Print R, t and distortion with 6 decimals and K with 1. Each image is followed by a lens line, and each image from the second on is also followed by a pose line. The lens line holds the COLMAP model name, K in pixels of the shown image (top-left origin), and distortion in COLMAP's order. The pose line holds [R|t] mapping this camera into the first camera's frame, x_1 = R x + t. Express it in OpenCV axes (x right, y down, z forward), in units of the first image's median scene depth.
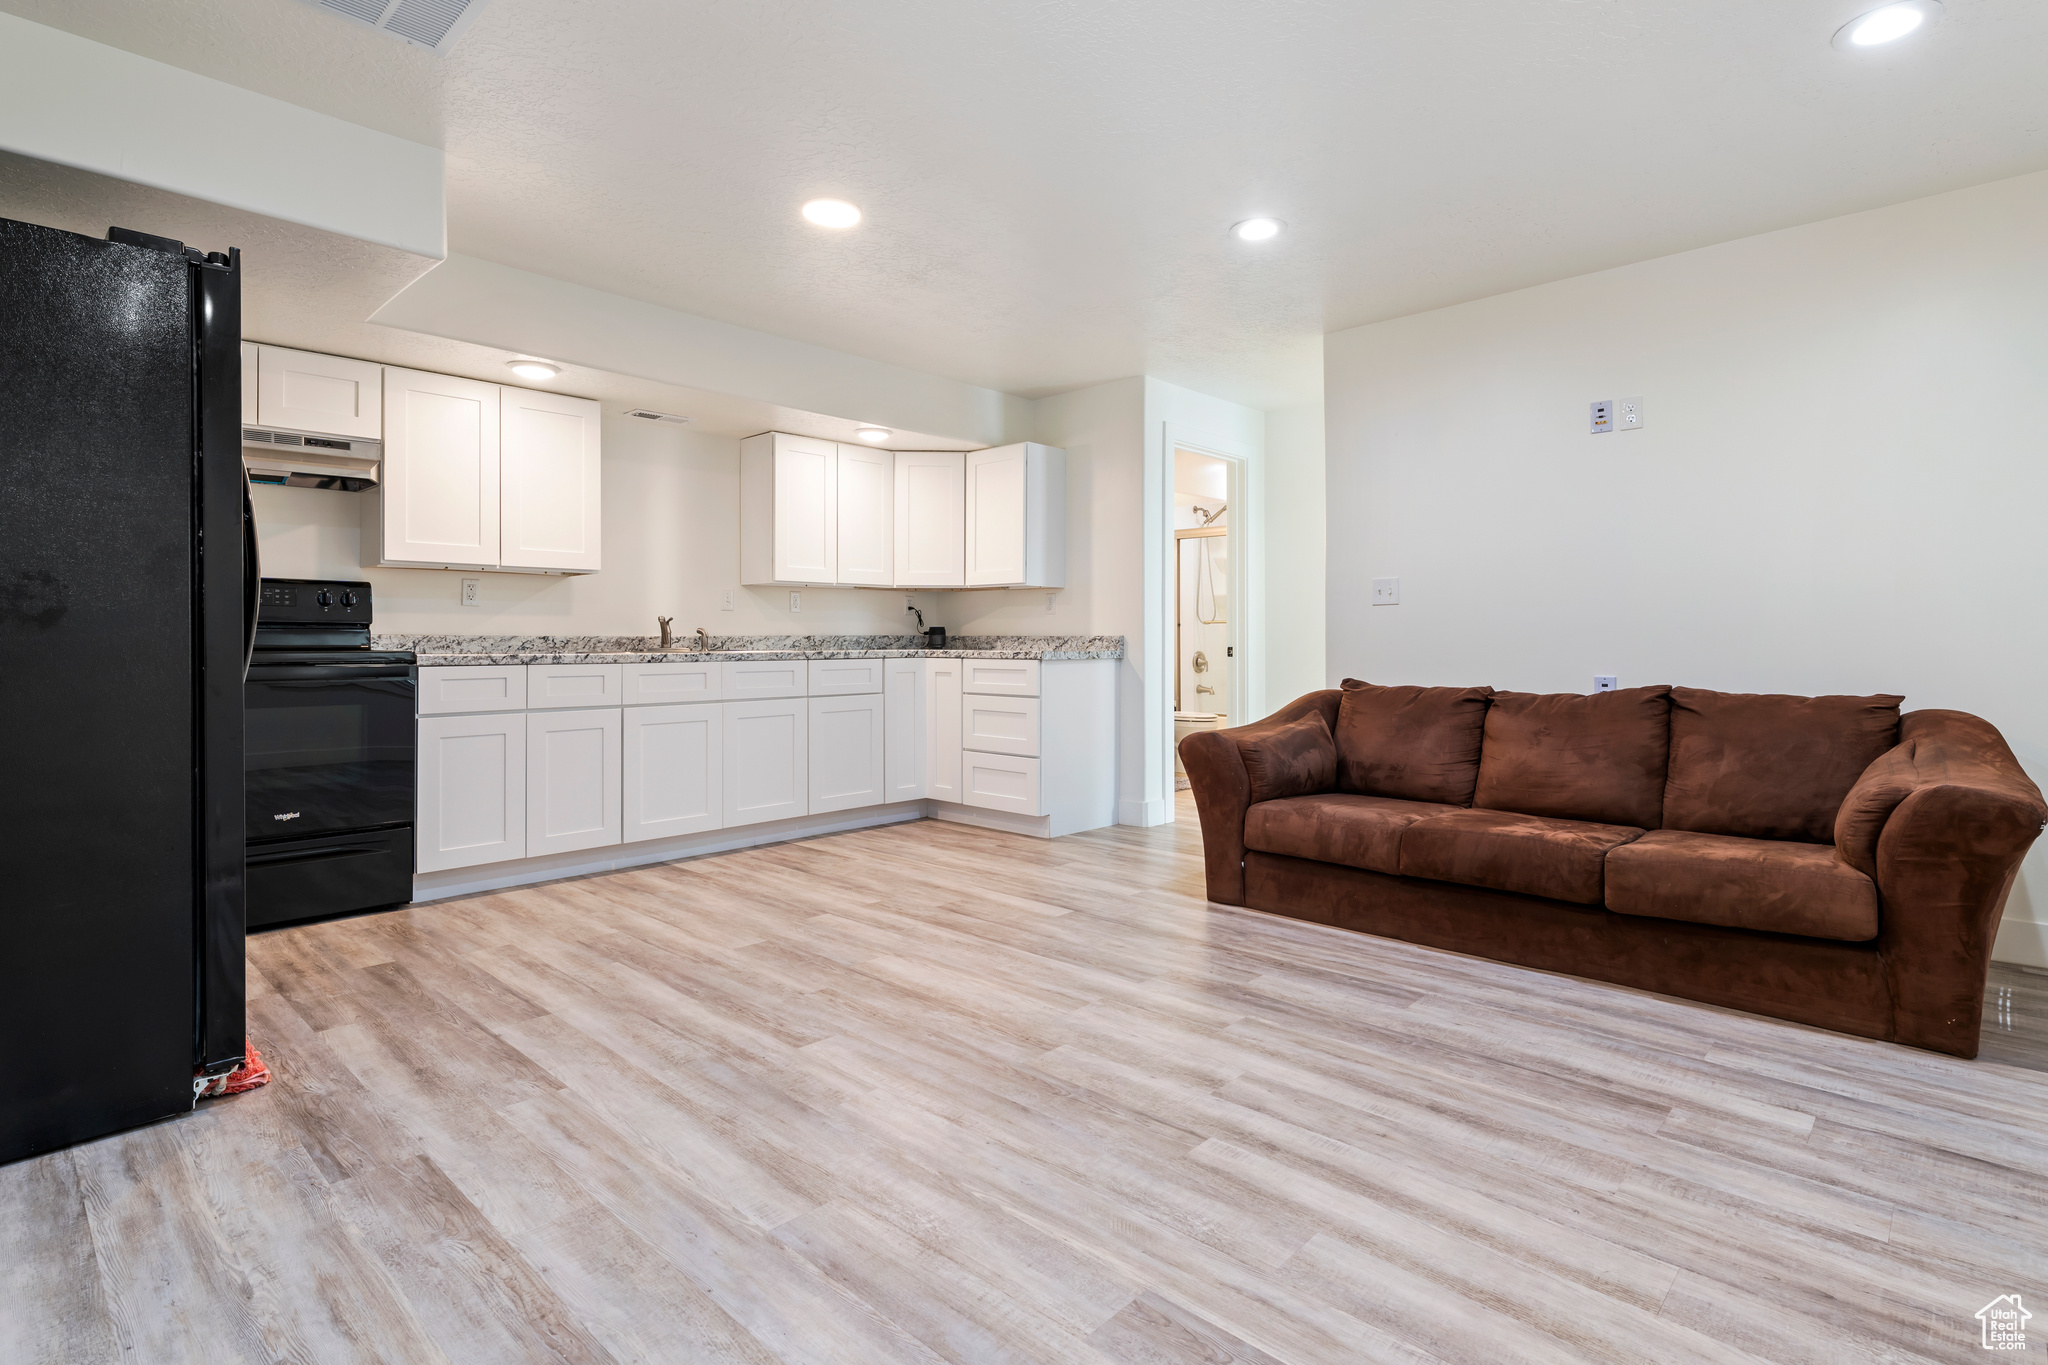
lens RADIAL K [[1024.8, 0, 1057.0], [0, 1024.8, 635.3], [0, 0, 1]] dist [-0.018528, 0.002089]
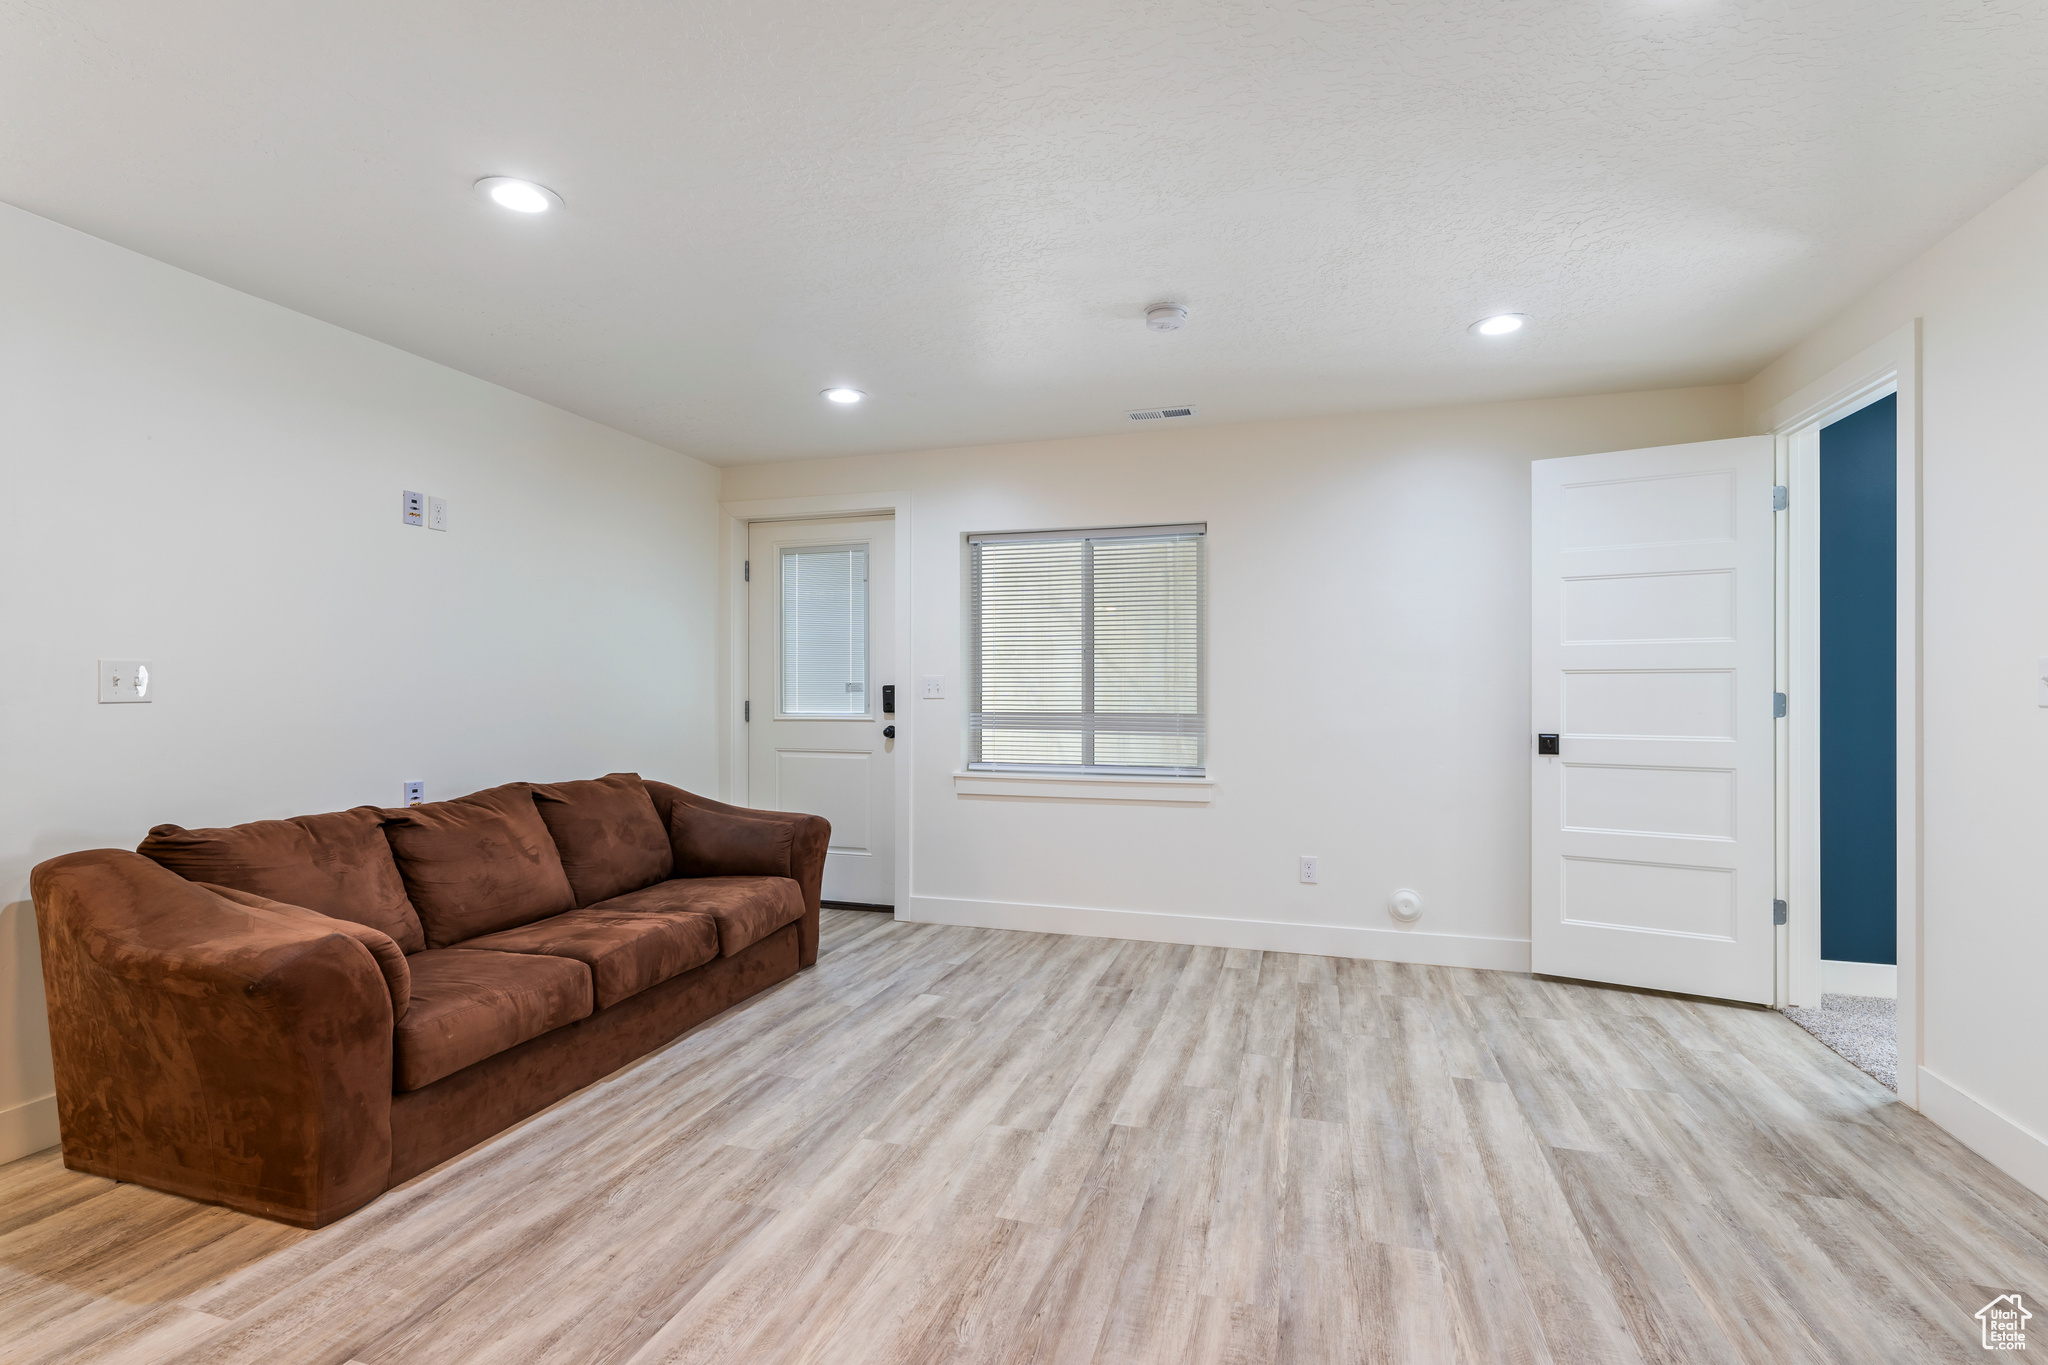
lens RADIAL K [[921.8, 0, 1016.1], [0, 921.8, 686.5], [0, 0, 1]] dist [0.000616, -0.000141]
pose [[-0.411659, 0.003480, 0.911331, -0.364873], [-0.006873, 0.999952, -0.006923, -0.035032], [-0.911312, -0.009113, -0.411615, 0.638439]]
